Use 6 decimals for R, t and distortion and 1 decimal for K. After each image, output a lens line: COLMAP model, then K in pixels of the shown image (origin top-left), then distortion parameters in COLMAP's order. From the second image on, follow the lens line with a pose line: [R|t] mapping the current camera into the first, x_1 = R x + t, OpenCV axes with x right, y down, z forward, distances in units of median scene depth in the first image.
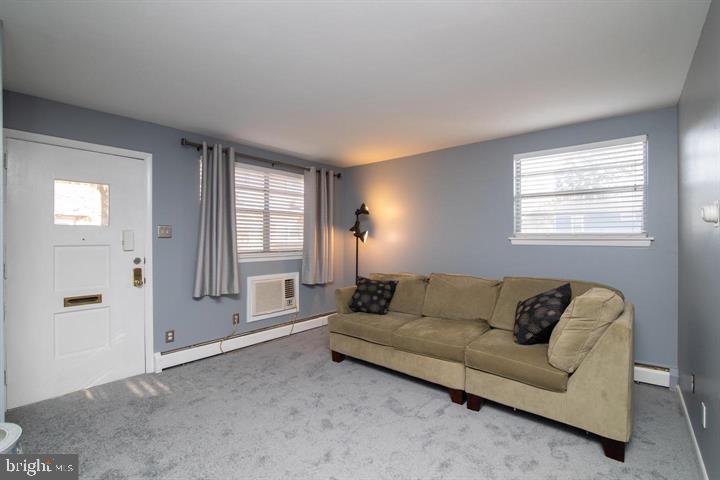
lens RADIAL K [[328.9, 0, 362.7], [0, 328.9, 238.6], [0, 0, 1]] dist [-0.019629, 0.000158]
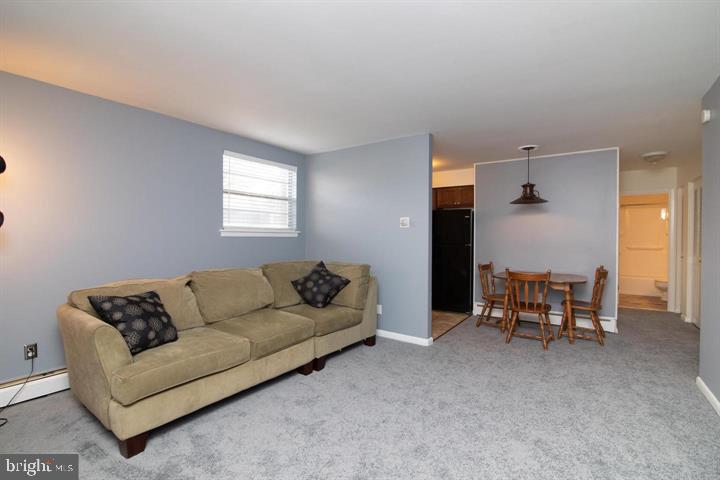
lens RADIAL K [[328.9, 0, 362.7], [0, 328.9, 238.6], [0, 0, 1]] dist [-0.019629, 0.000158]
pose [[-0.093052, -0.006502, 0.995640, -0.619833], [-0.005604, 0.999966, 0.006007, 0.016082], [-0.995645, -0.005021, -0.093086, 0.658064]]
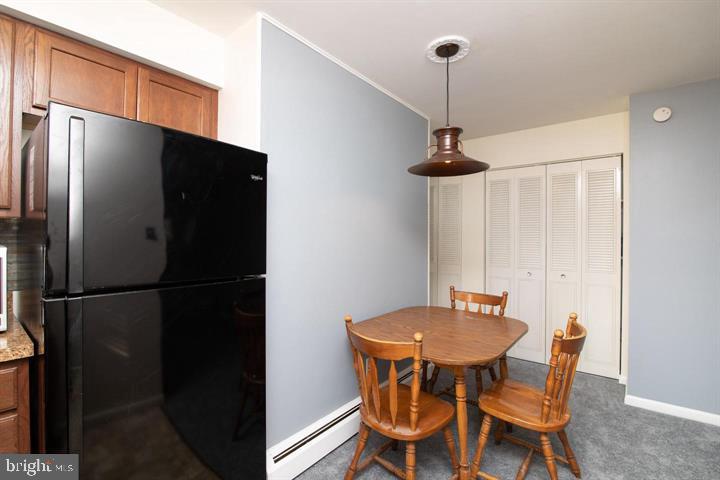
lens RADIAL K [[328.9, 0, 362.7], [0, 328.9, 238.6], [0, 0, 1]] dist [-0.019629, 0.000158]
pose [[-0.999690, -0.005727, -0.024240, 0.669719], [-0.005707, 0.999983, -0.000867, -0.000452], [0.024245, -0.000729, -0.999706, 0.486072]]
